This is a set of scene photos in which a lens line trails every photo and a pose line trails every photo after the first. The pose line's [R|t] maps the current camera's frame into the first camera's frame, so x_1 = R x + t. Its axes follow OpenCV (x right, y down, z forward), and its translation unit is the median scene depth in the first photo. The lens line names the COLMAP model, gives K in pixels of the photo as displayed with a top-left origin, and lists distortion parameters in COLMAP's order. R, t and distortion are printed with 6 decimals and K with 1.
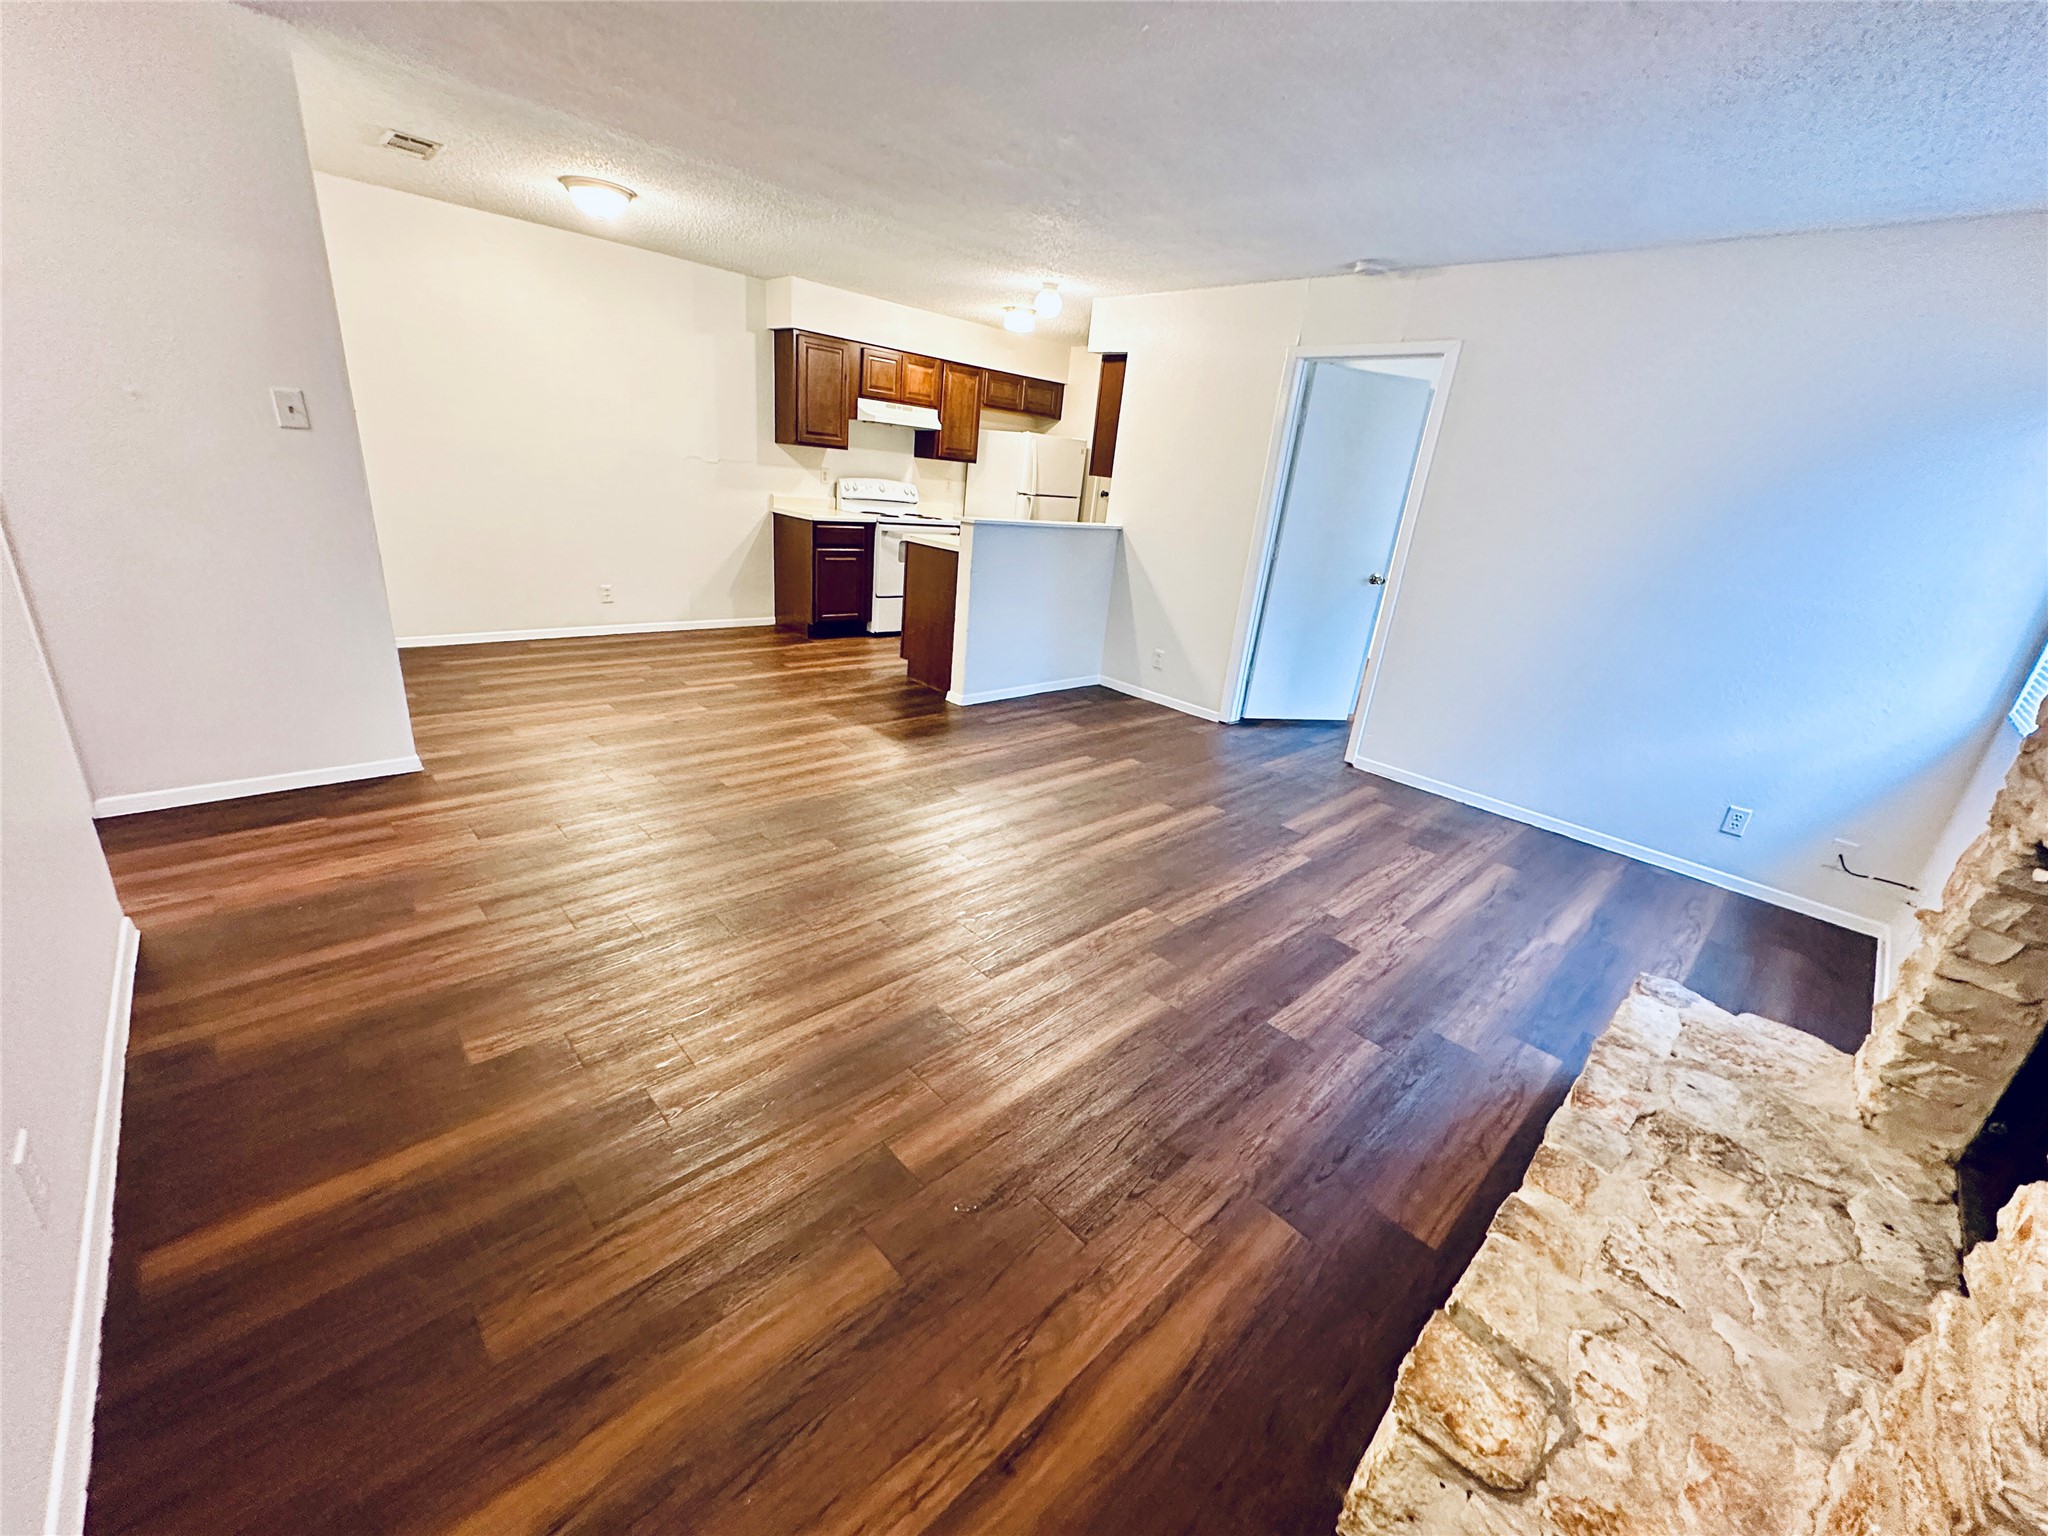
lens RADIAL K [[810.7, 0, 1030.4], [0, 810.7, 766.7], [0, 0, 1]] dist [-0.004253, 0.001117]
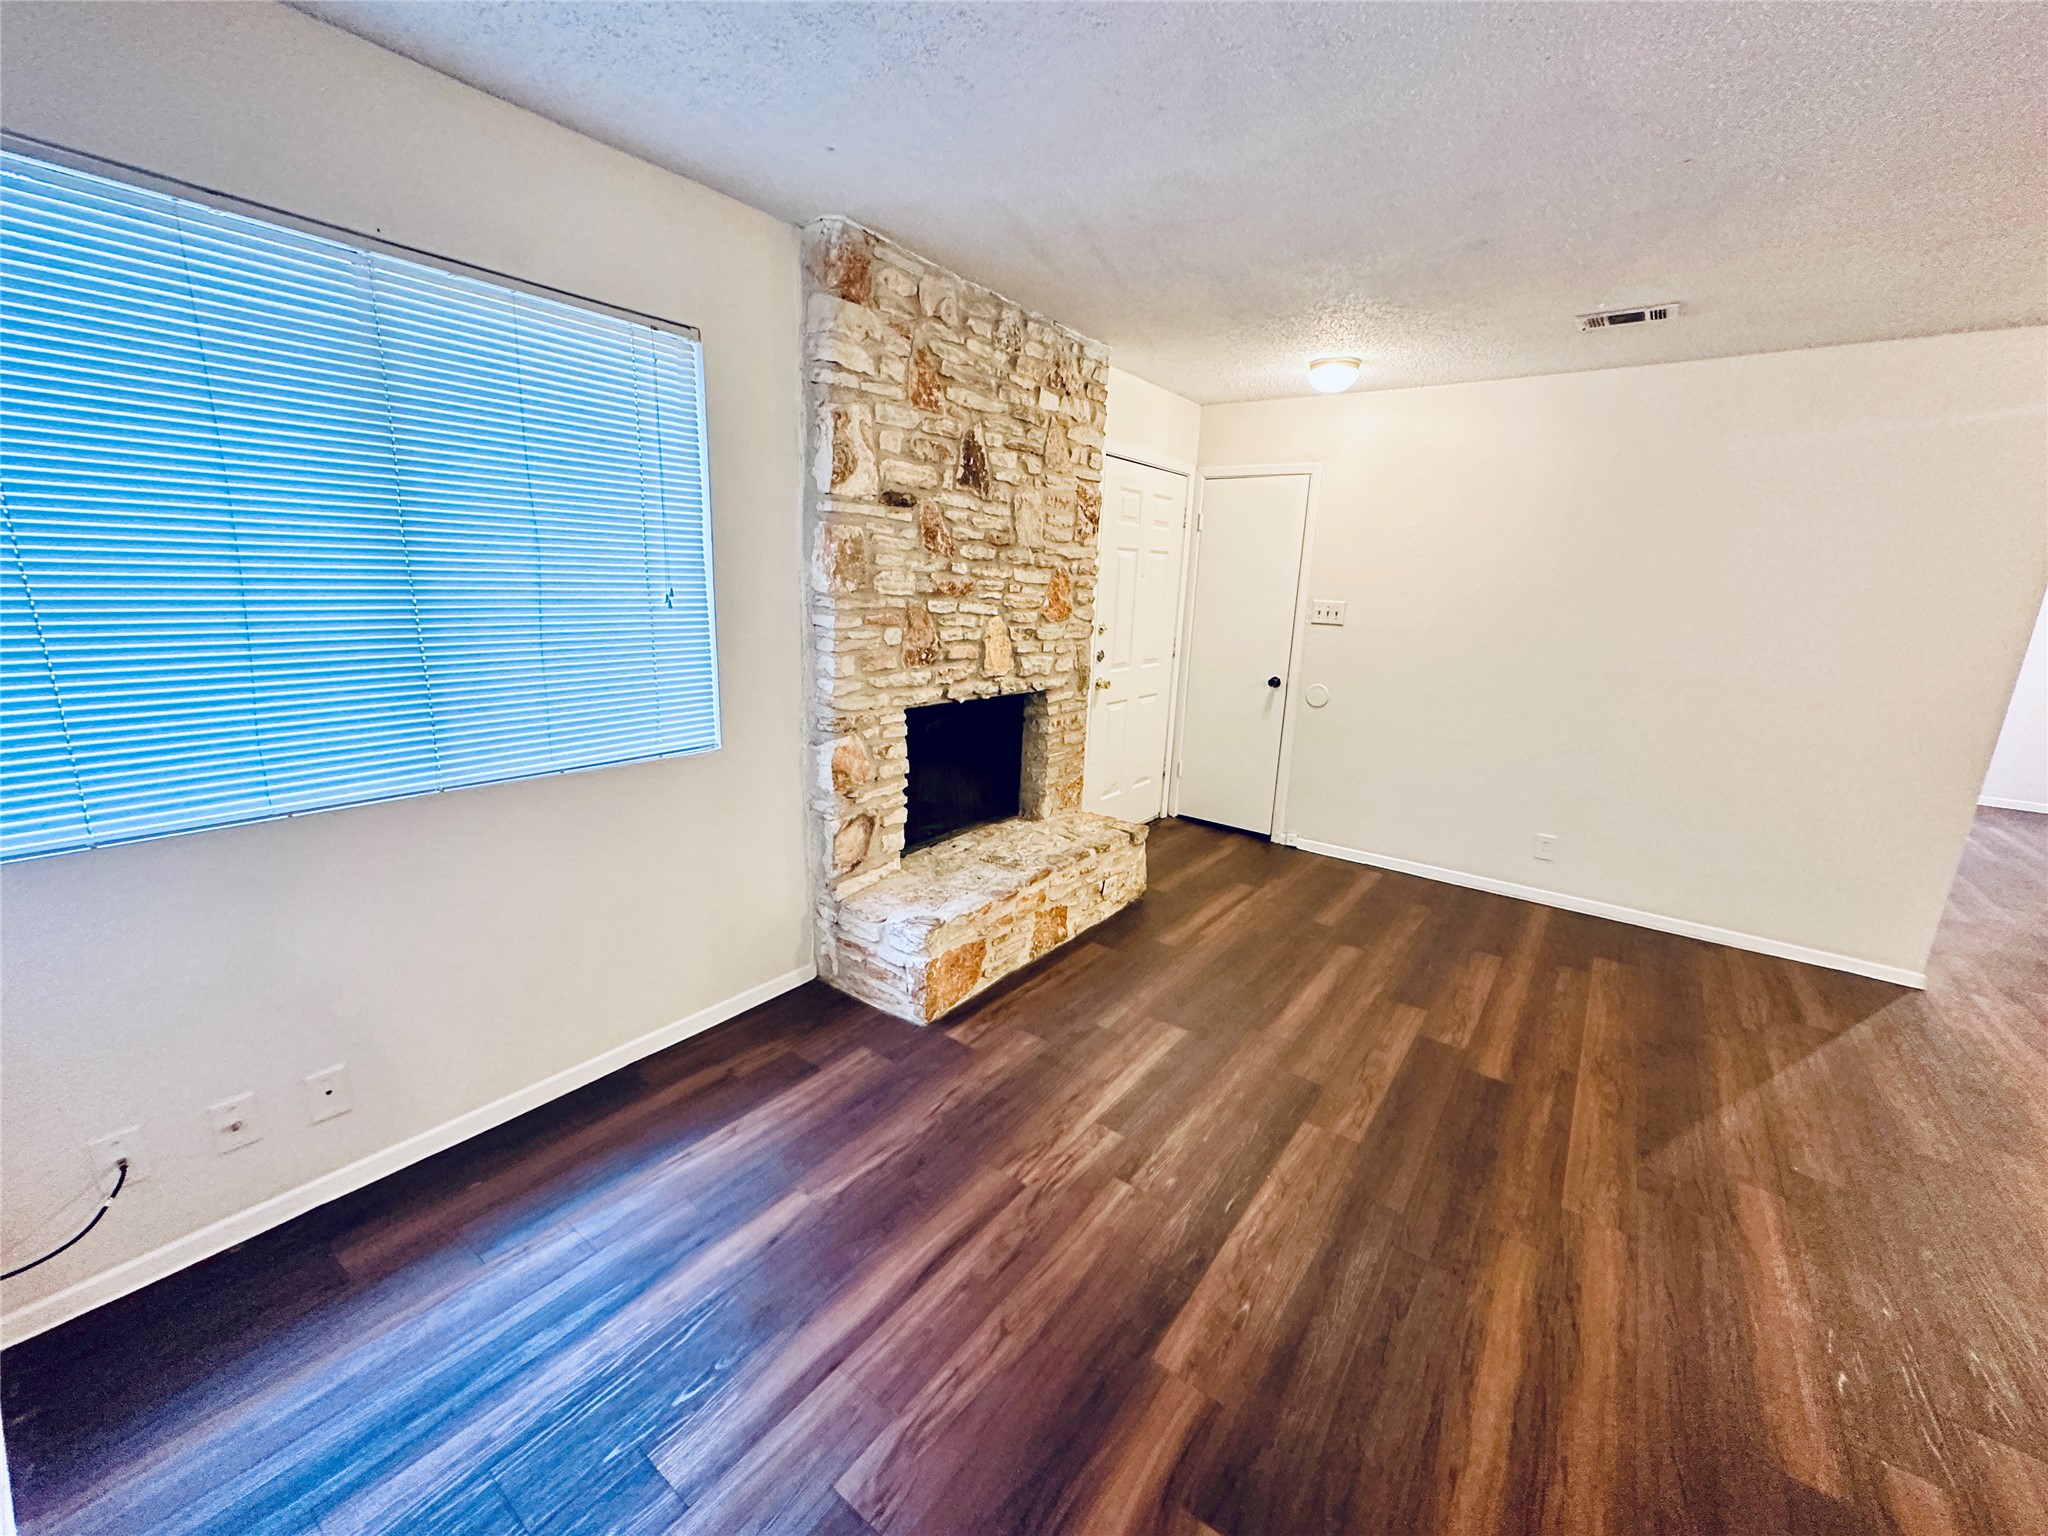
lens RADIAL K [[810.7, 0, 1024.1], [0, 810.7, 768.1], [0, 0, 1]] dist [-0.004253, 0.001117]
pose [[-0.977523, -0.089623, -0.190830, 0.787871], [-0.180238, 0.824830, 0.535882, -0.598560], [0.109375, 0.558232, -0.822444, 1.730111]]
